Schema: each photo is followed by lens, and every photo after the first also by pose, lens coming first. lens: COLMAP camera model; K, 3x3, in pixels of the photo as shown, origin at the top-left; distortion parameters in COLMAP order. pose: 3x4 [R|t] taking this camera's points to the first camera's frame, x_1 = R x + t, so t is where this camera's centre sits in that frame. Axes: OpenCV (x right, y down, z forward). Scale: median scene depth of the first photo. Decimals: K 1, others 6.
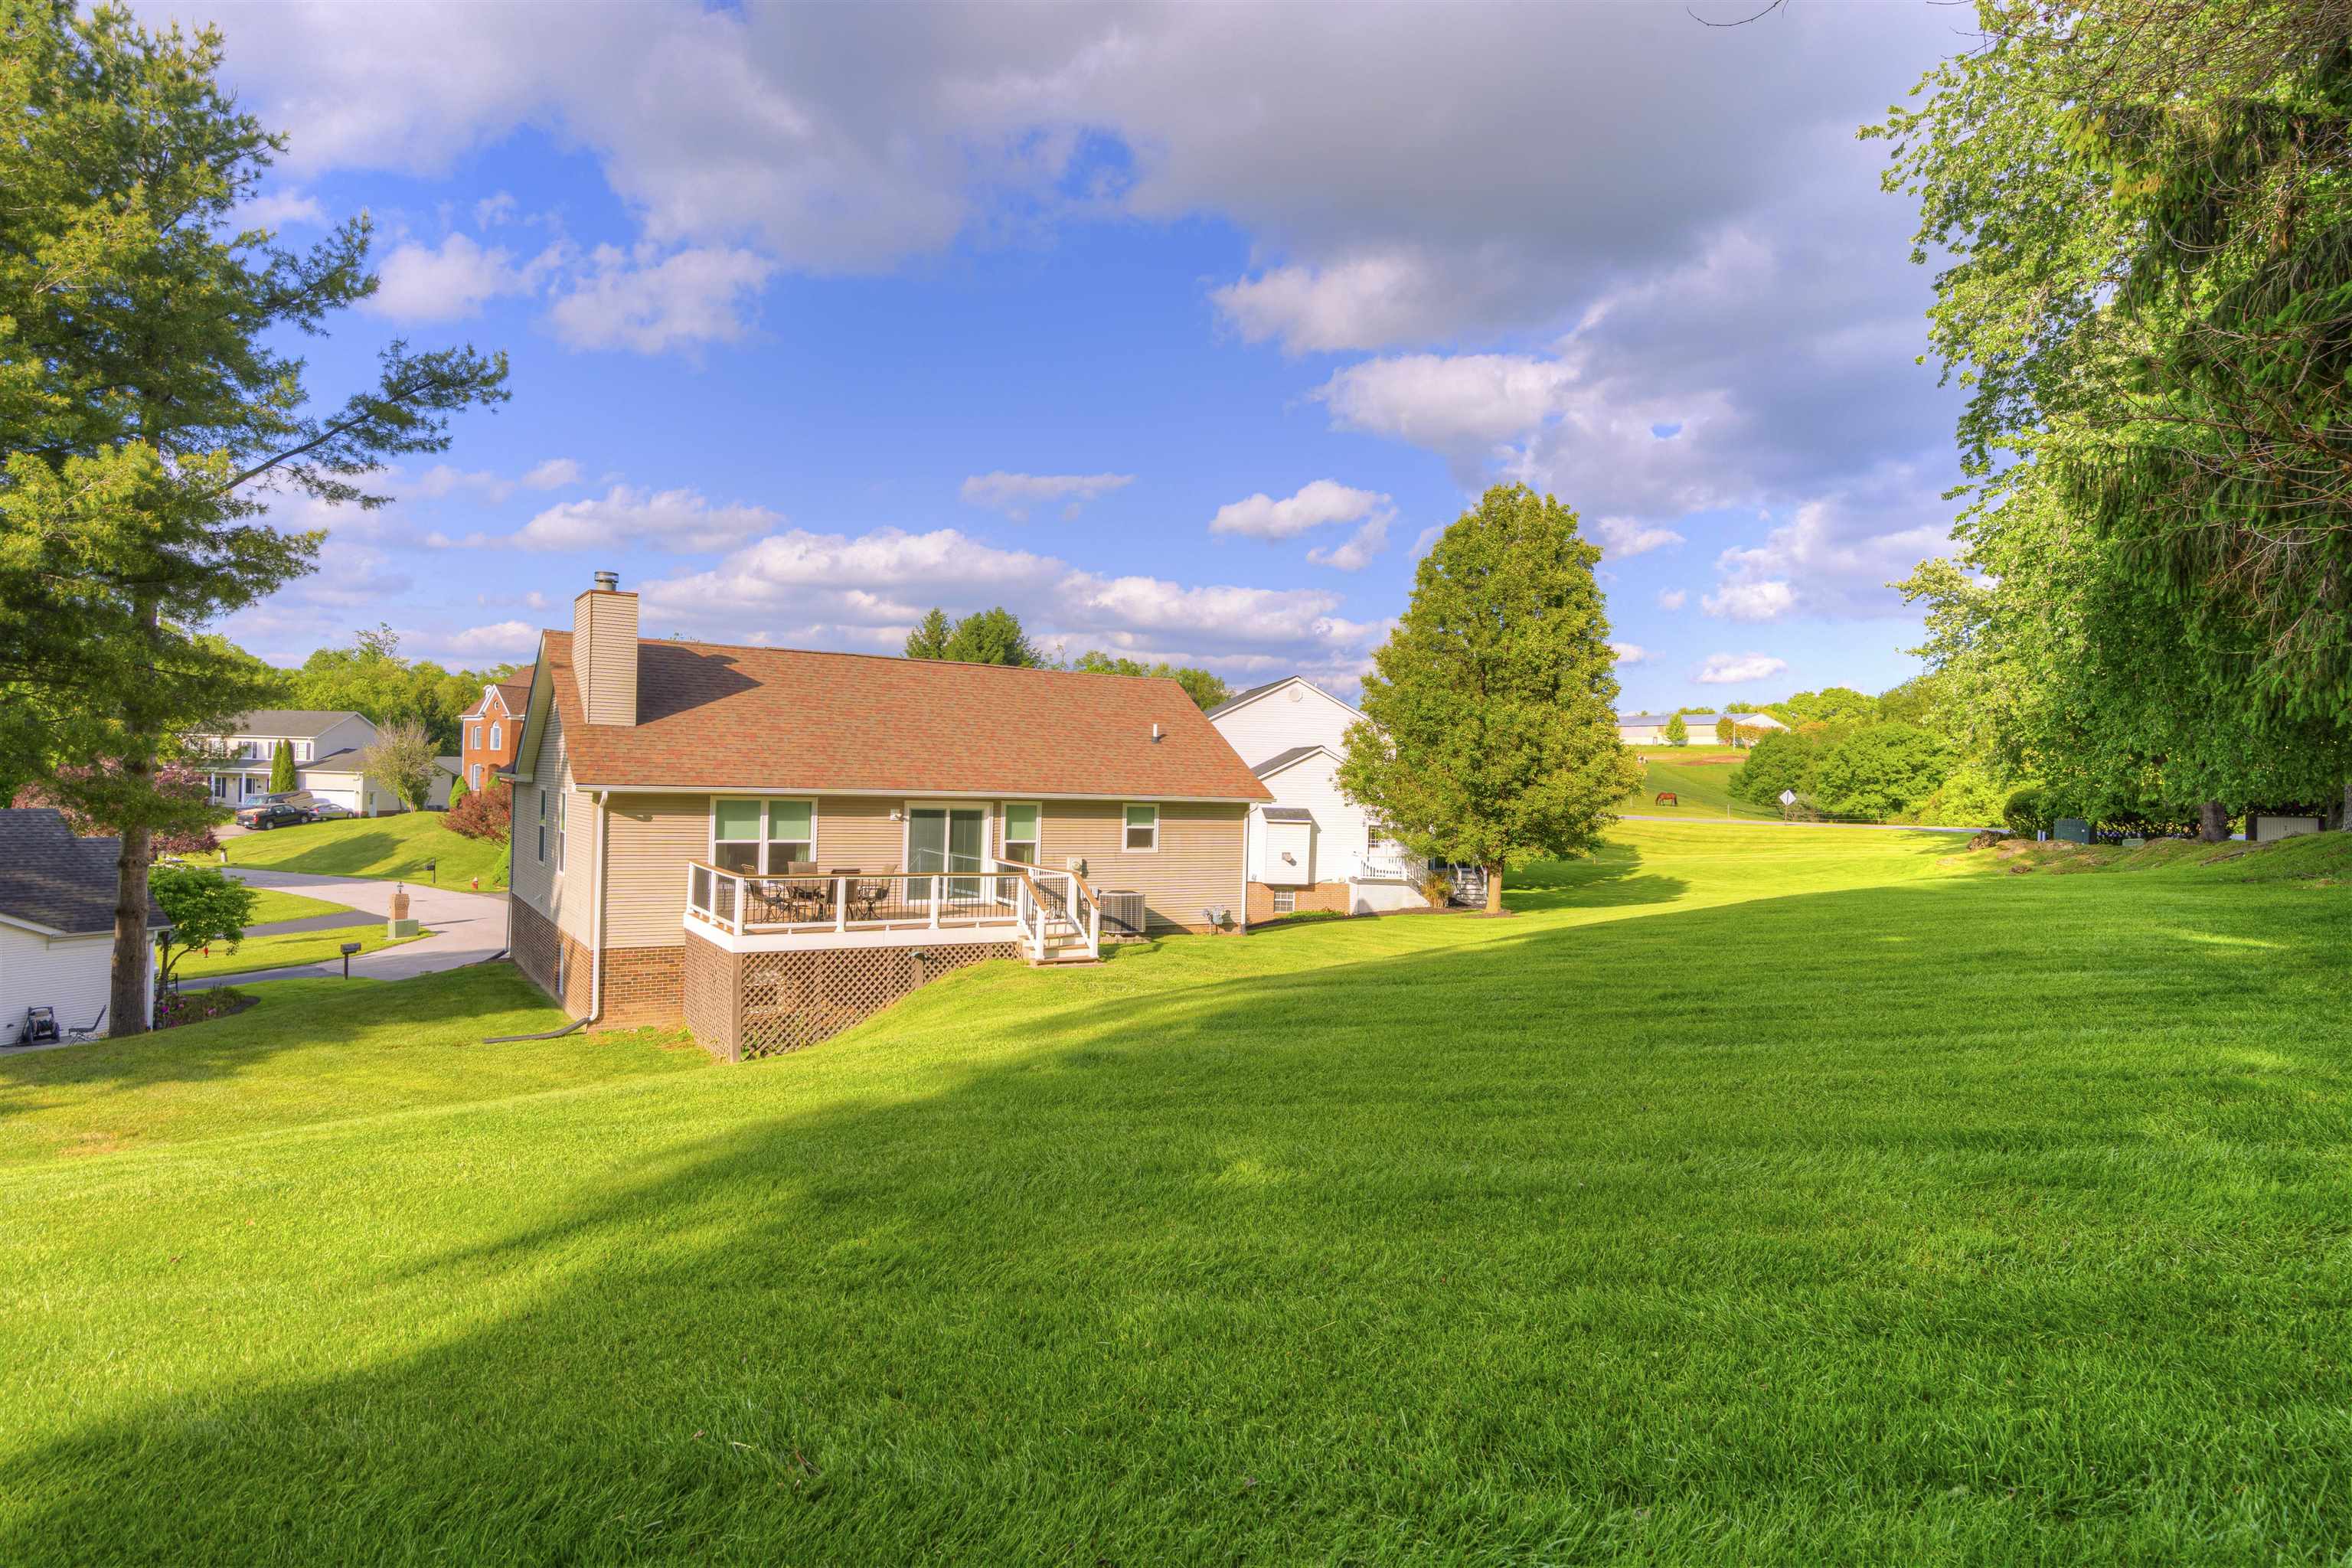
lens RADIAL K [[1334.1, 0, 1176.0], [0, 1334.1, 784.0], [0, 0, 1]] dist [0.003351, 0.001857]
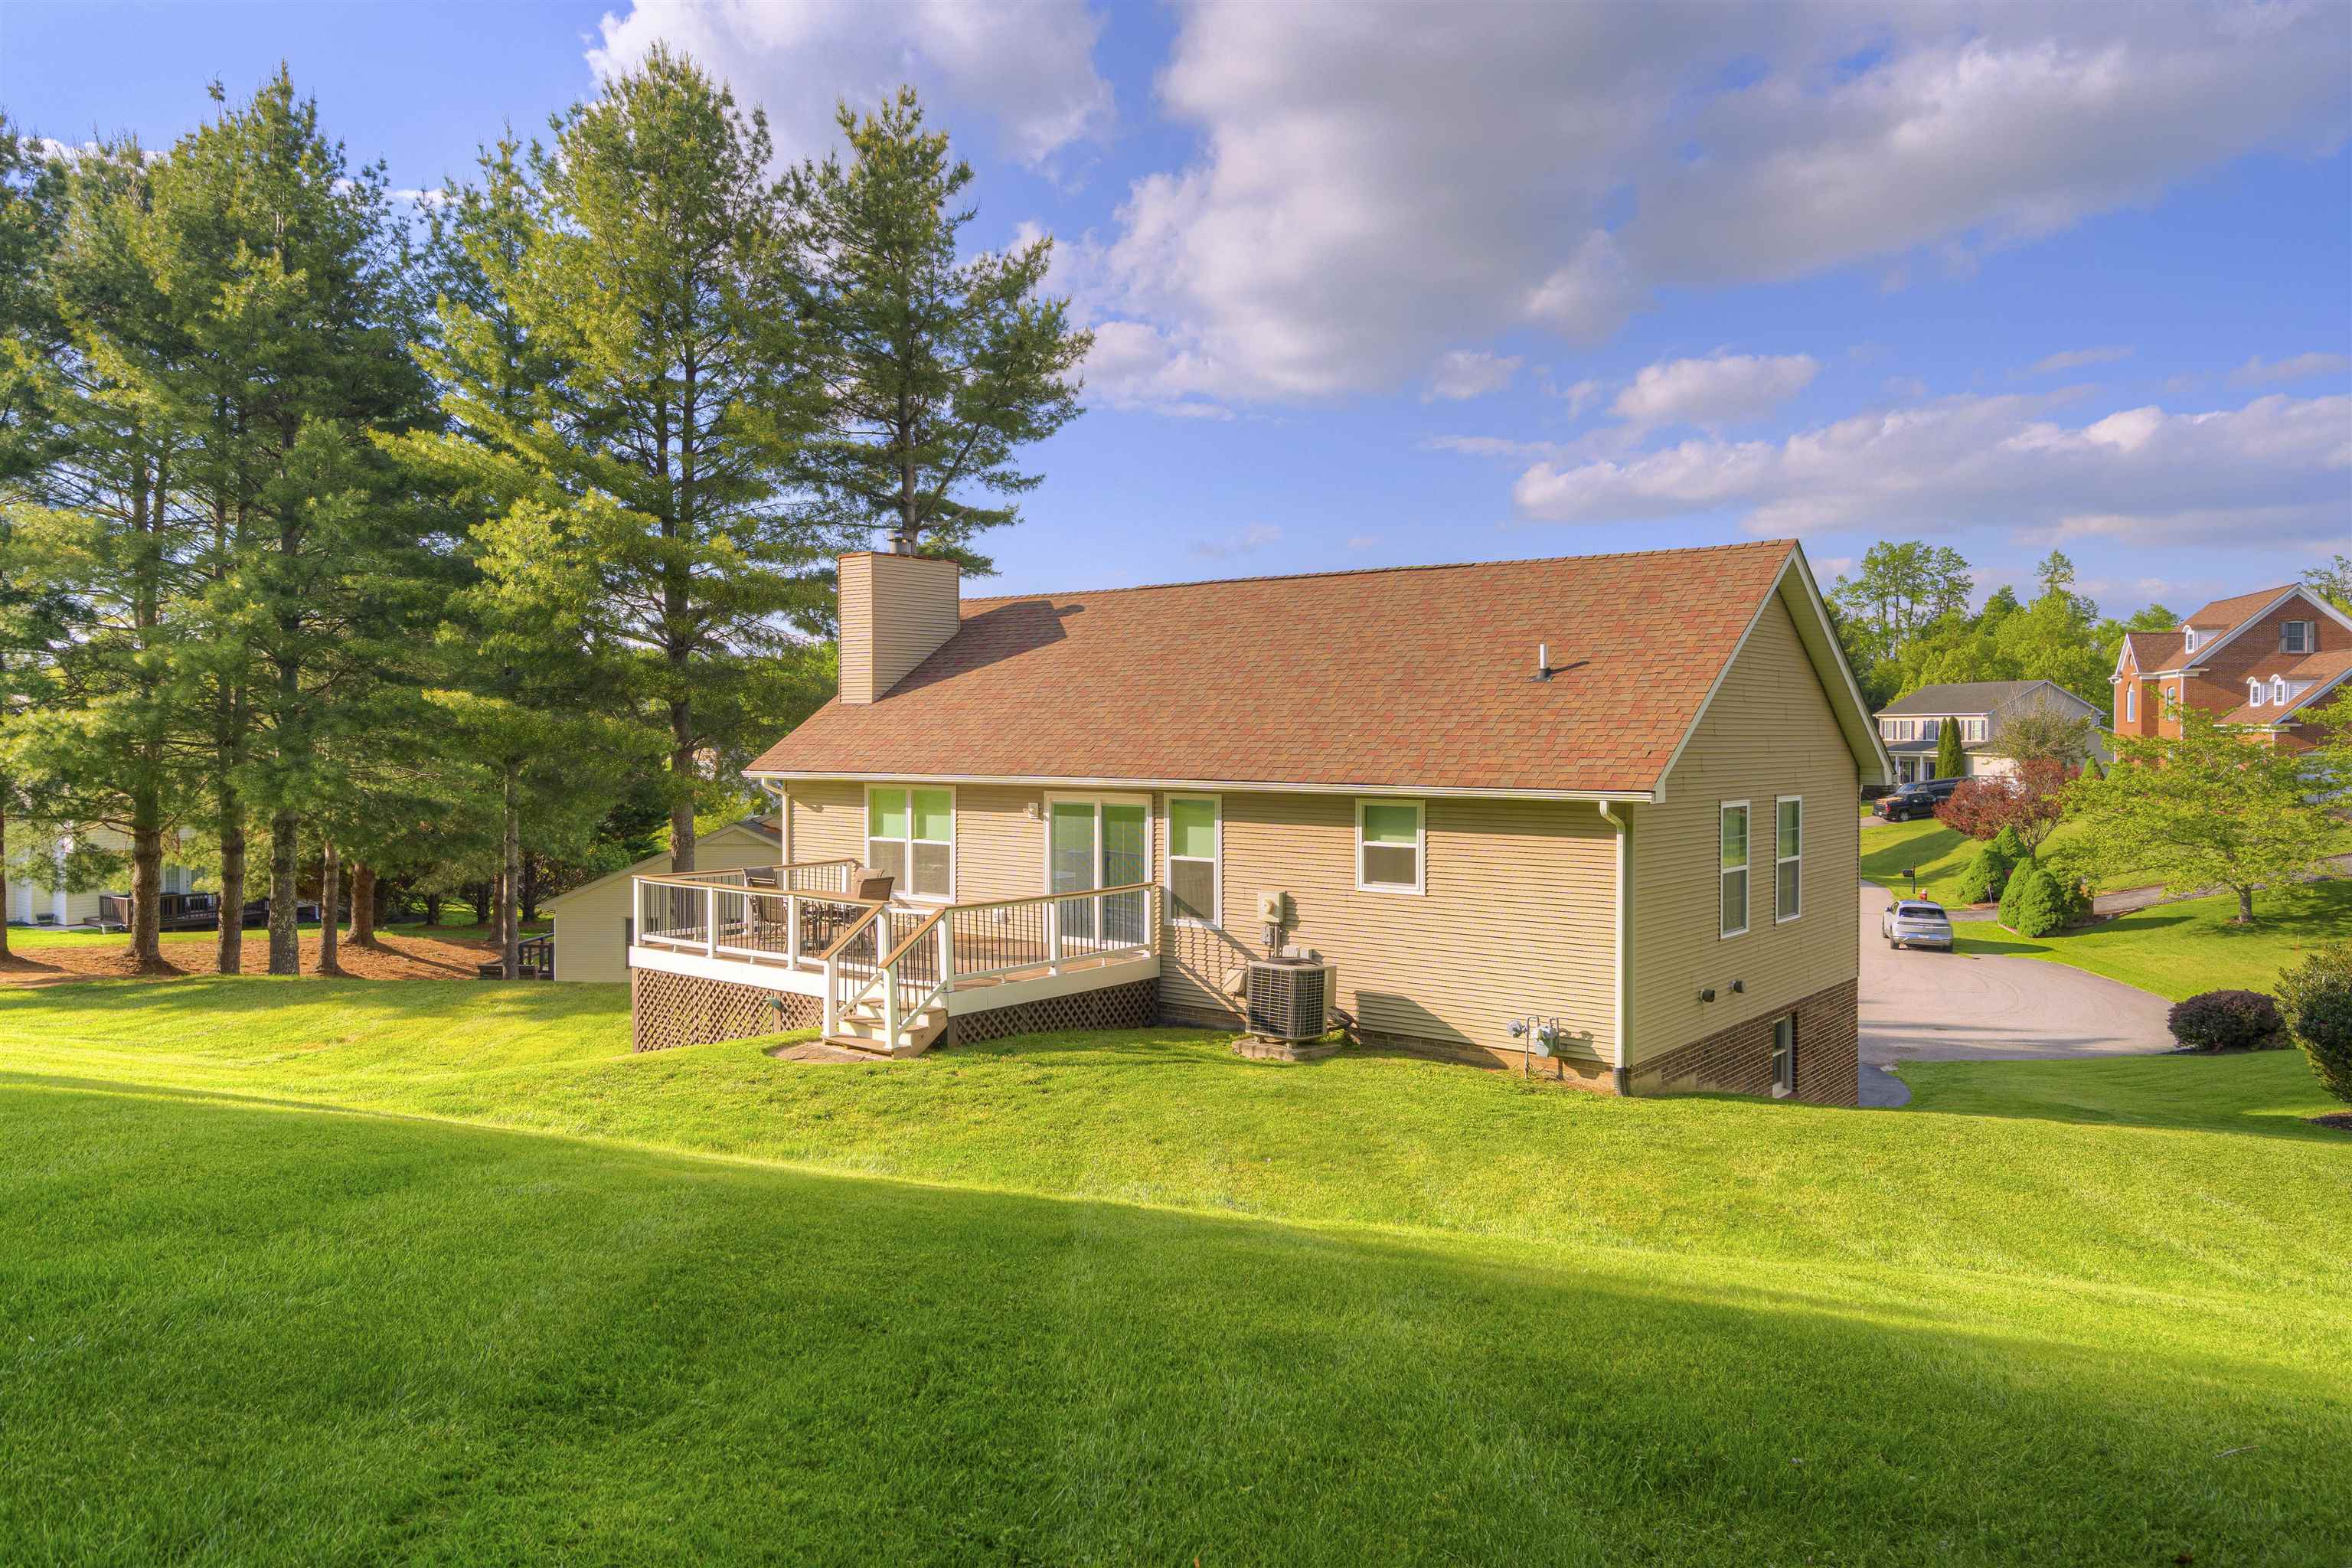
lens RADIAL K [[1632.0, 0, 1219.0], [0, 1632.0, 775.9], [0, 0, 1]] dist [0.045313, 0.001118]
pose [[0.334338, -0.002281, -0.942450, 0.594817], [0.004262, 0.999991, -0.000908, 0.005373], [0.942444, -0.003713, 0.334345, 0.754150]]
